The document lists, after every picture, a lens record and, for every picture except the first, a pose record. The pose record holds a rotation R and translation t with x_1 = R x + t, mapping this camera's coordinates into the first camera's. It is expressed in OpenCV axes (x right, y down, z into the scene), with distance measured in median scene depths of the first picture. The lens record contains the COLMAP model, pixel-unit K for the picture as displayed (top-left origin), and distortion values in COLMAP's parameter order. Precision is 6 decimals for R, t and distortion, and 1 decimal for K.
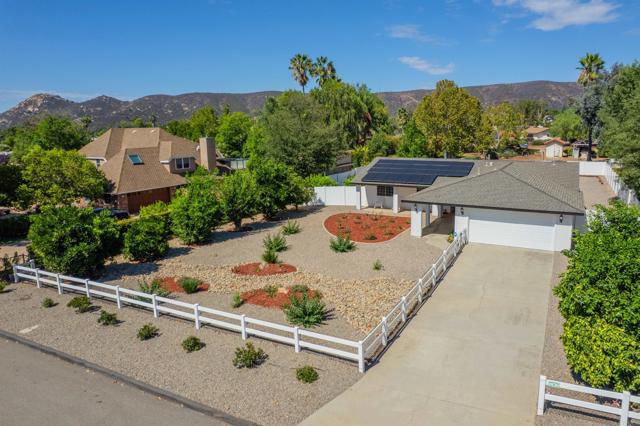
lens RADIAL K [[417.5, 0, 365.8], [0, 417.5, 212.1], [0, 0, 1]] dist [-0.066193, 0.043230]
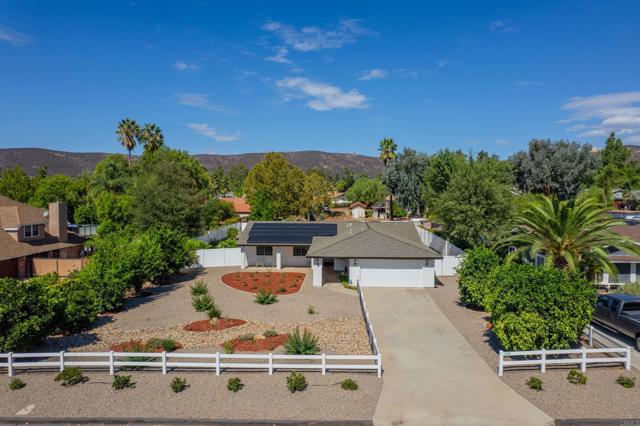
lens RADIAL K [[409.5, 0, 324.1], [0, 409.5, 210.8], [0, 0, 1]] dist [-0.075395, 0.067565]
pose [[0.911957, -0.006291, 0.410237, -0.257178], [0.068347, 0.988241, -0.136781, 0.004111], [-0.404552, 0.152777, 0.901663, -0.077578]]
